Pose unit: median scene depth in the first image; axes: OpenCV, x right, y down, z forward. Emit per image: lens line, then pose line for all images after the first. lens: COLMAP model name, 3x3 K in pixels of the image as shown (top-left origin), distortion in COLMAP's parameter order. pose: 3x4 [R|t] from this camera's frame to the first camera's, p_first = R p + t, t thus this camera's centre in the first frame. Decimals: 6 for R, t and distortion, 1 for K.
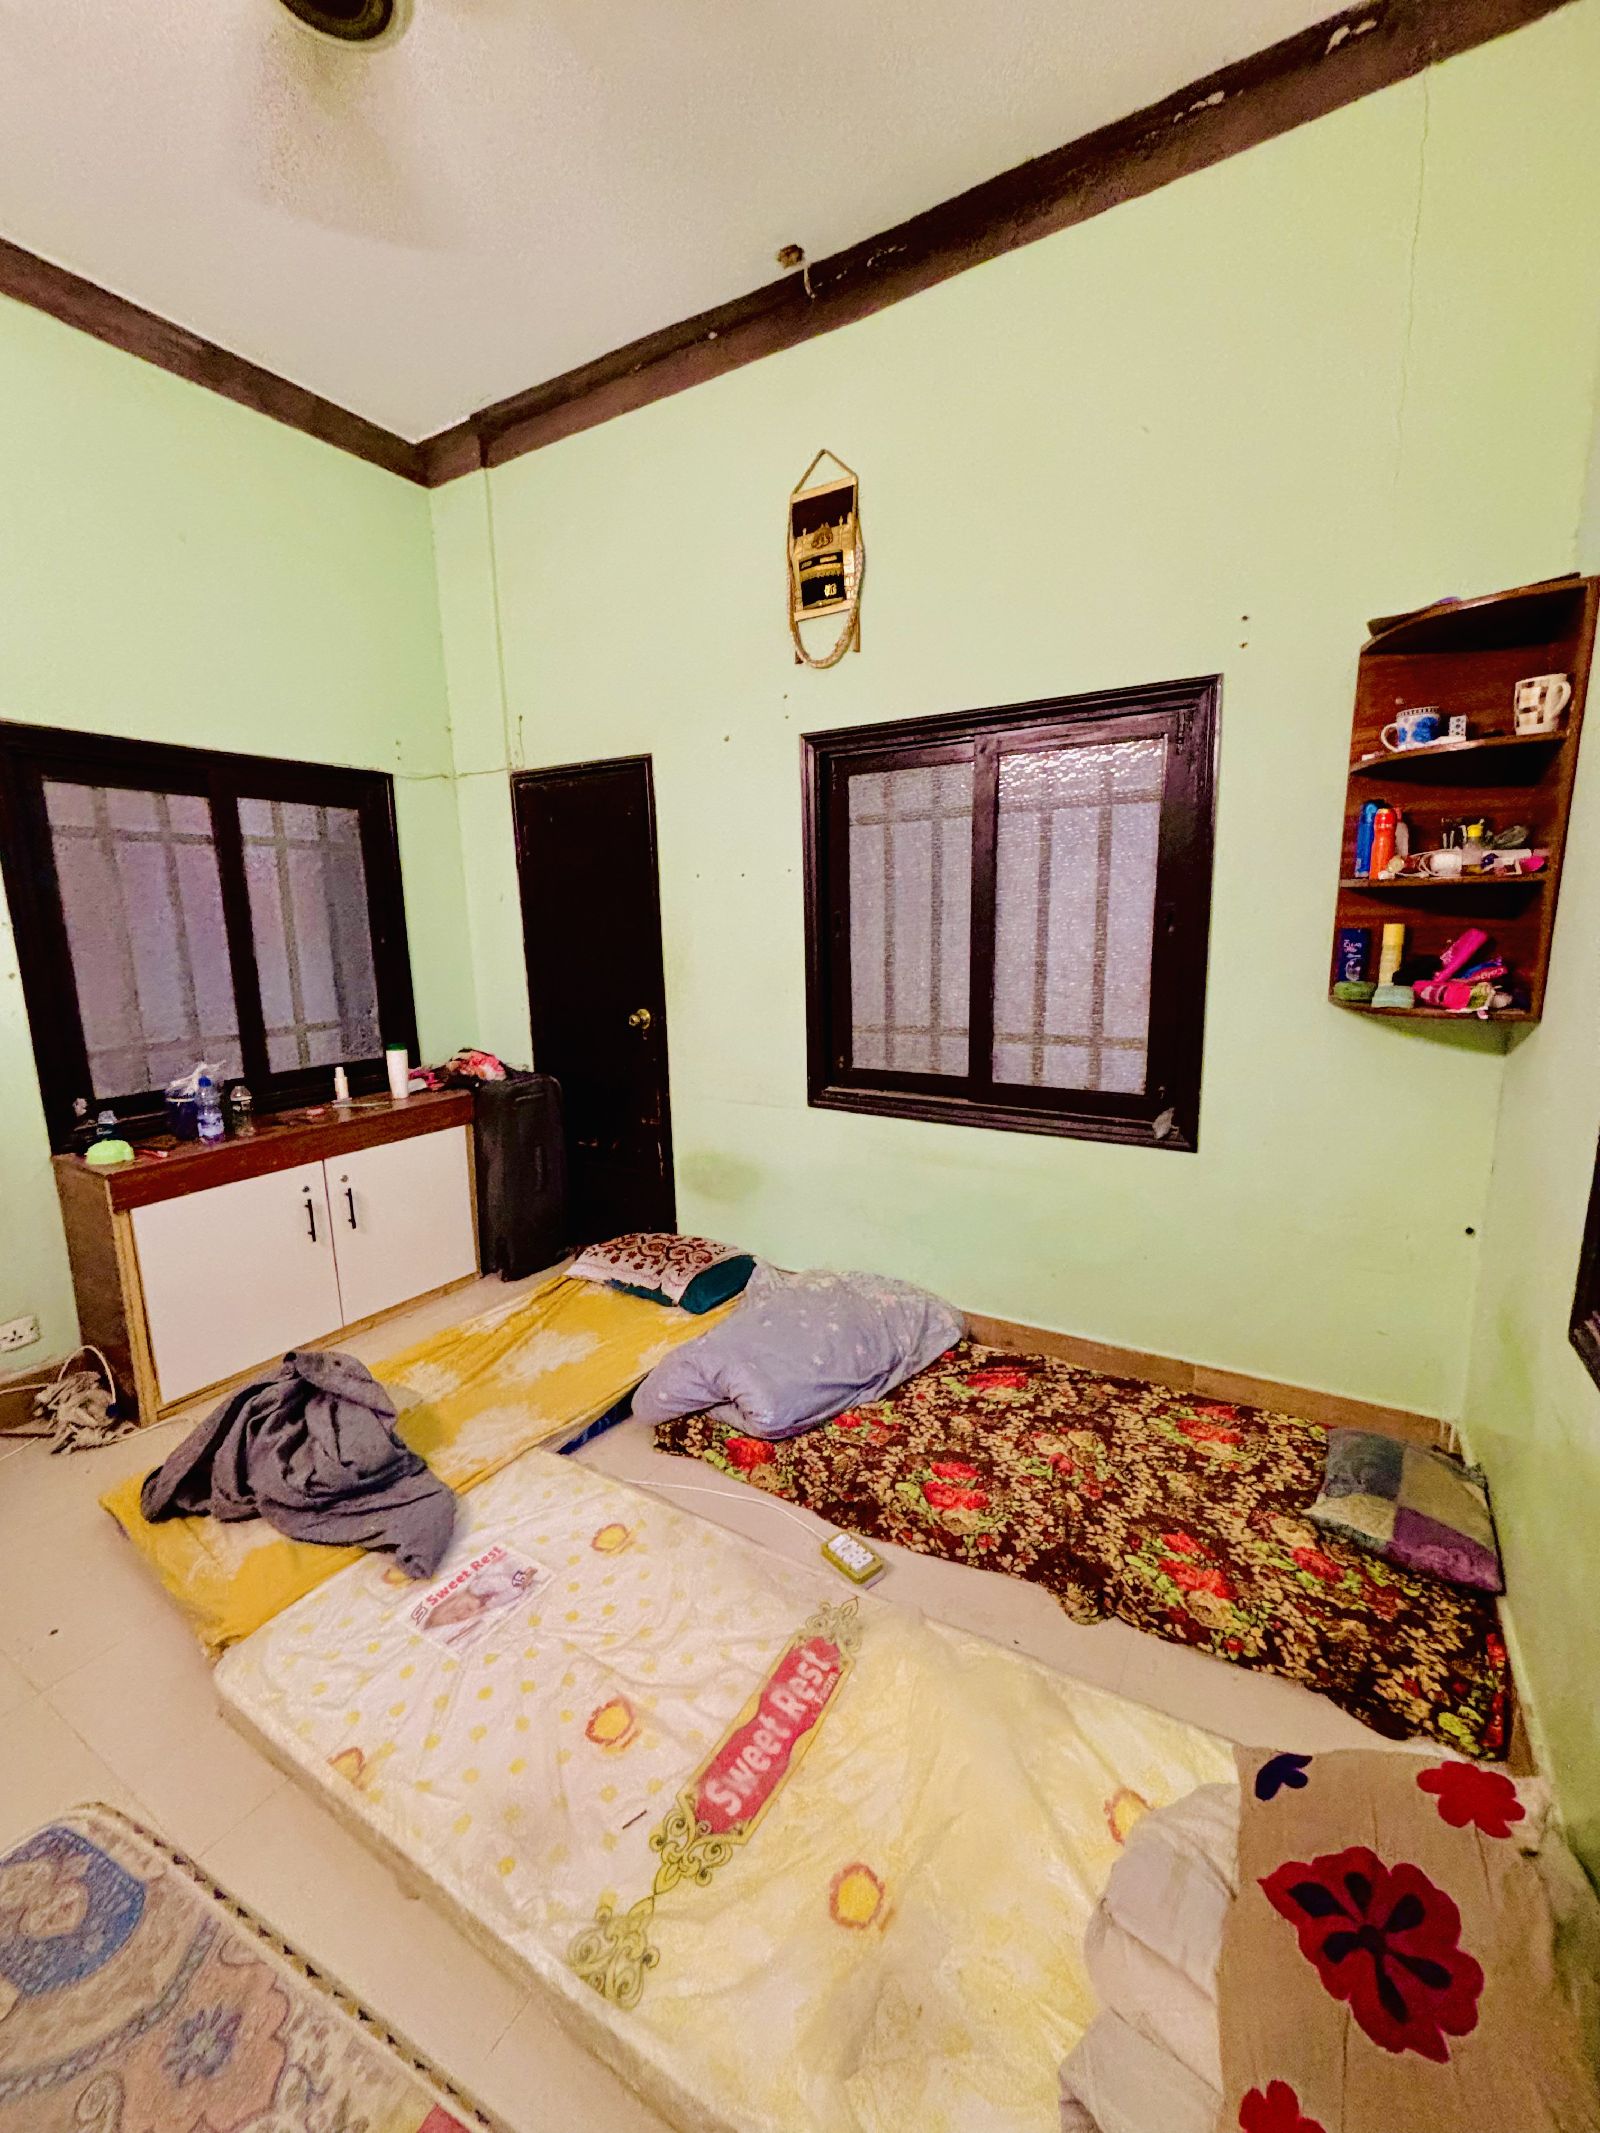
lens RADIAL K [[858.1, 0, 800.0], [0, 858.1, 1066.5], [0, 0, 1]] dist [-0.001978, -0.000280]
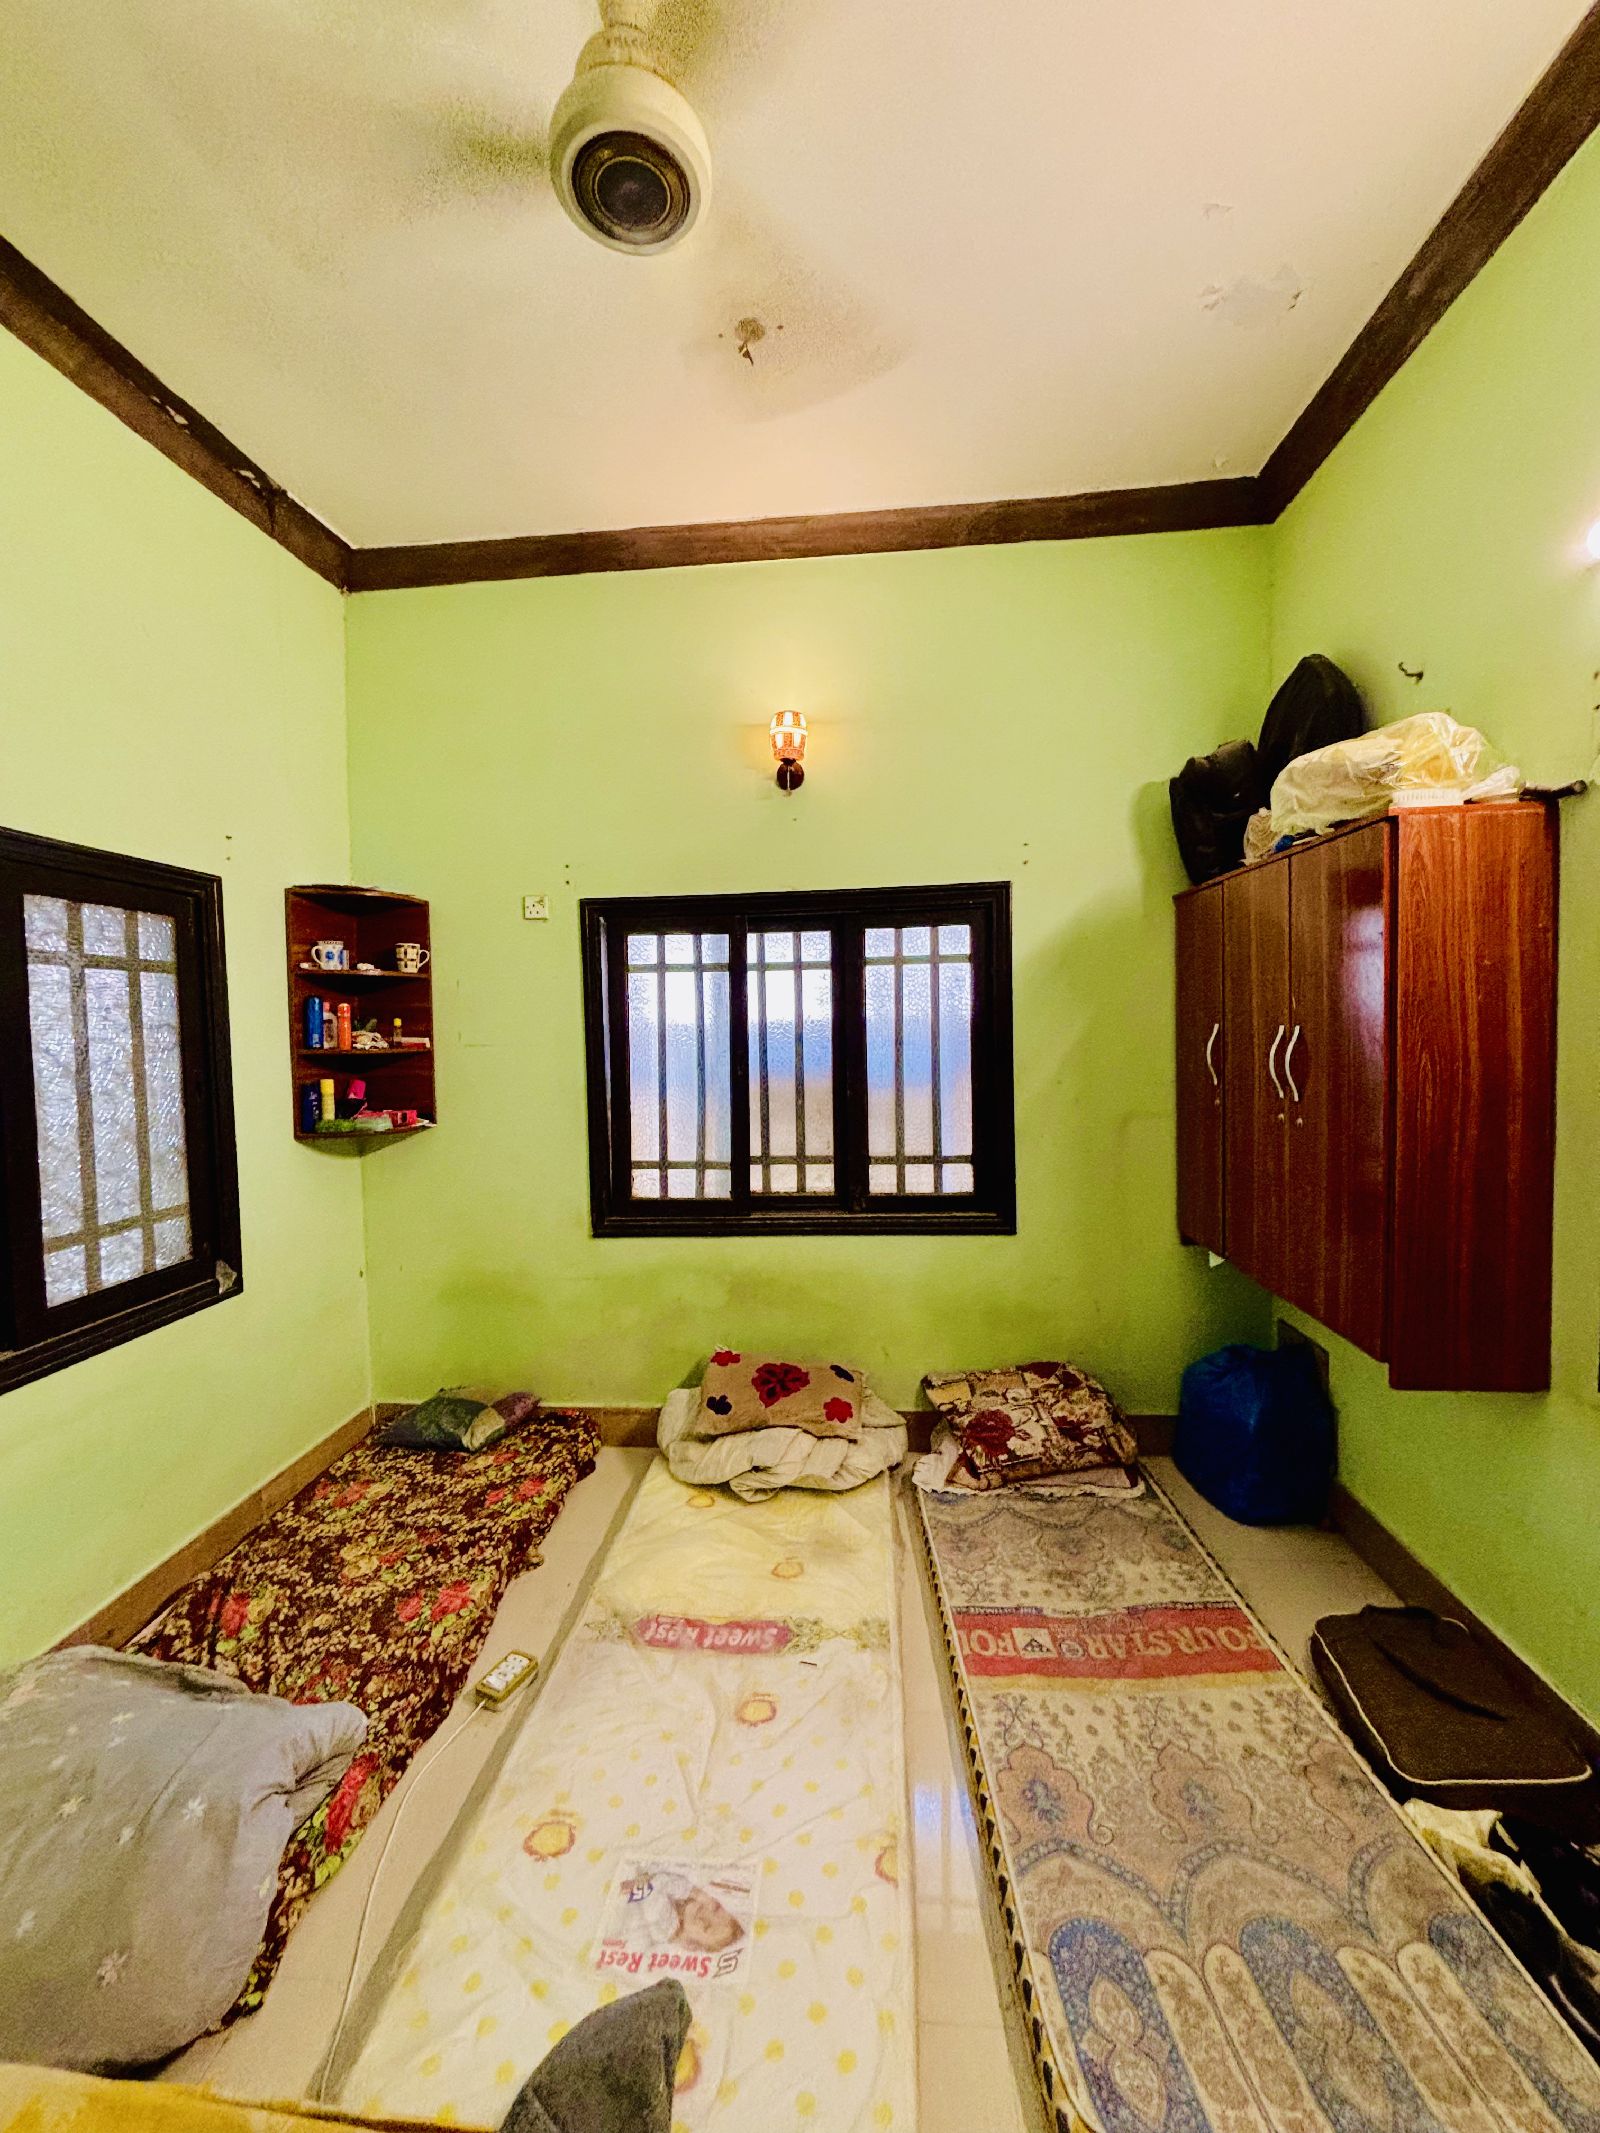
lens RADIAL K [[858.1, 0, 800.0], [0, 858.1, 1066.5], [0, 0, 1]] dist [-0.001978, -0.000280]
pose [[-0.444688, -0.007011, 0.895658, -0.997918], [0.189110, 0.976692, 0.101537, -0.188780], [-0.875494, 0.214530, -0.432998, 0.946916]]
